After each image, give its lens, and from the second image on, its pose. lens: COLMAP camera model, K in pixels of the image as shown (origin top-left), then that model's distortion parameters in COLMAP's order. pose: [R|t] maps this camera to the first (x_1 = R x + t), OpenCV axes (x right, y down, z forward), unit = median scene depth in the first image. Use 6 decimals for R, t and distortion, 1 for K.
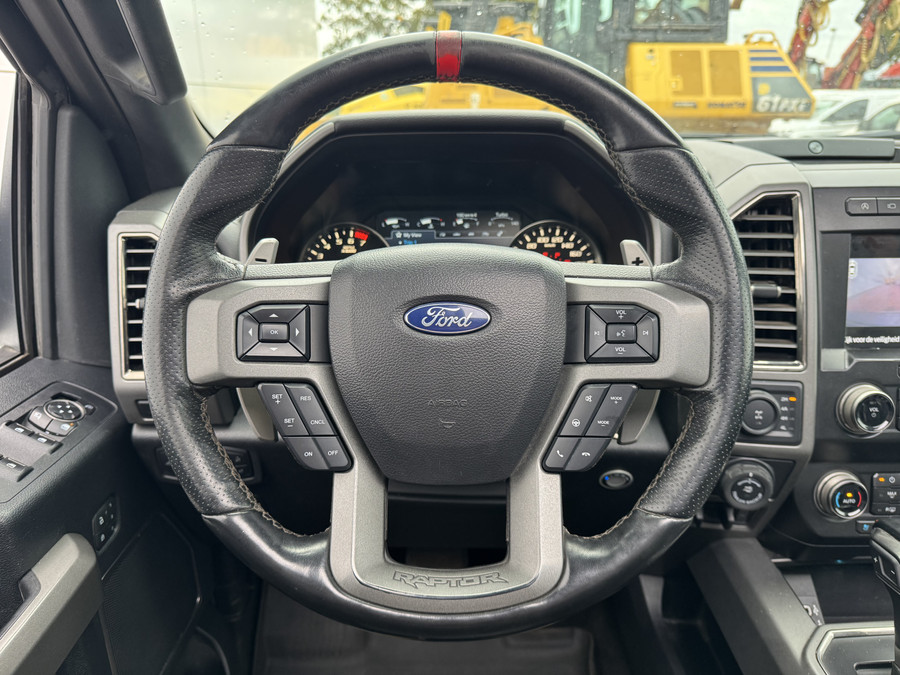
lens RADIAL K [[650.8, 0, 449.4], [0, 650.8, 351.7], [0, 0, 1]] dist [0.216817, -0.326533]
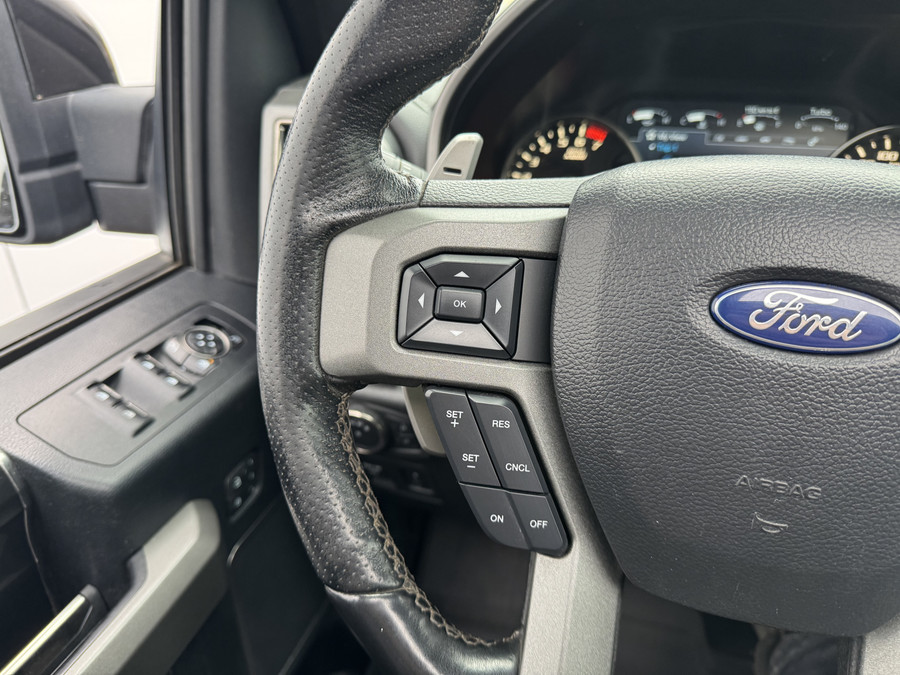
lens RADIAL K [[666.3, 0, 450.0], [0, 666.3, 337.5], [0, 0, 1]] dist [0.004359, -0.003682]
pose [[0.958807, 0.127149, -0.254010, -0.121086], [-0.095643, 0.986518, 0.132796, -0.072636], [0.267471, -0.103032, 0.958042, 0.431581]]
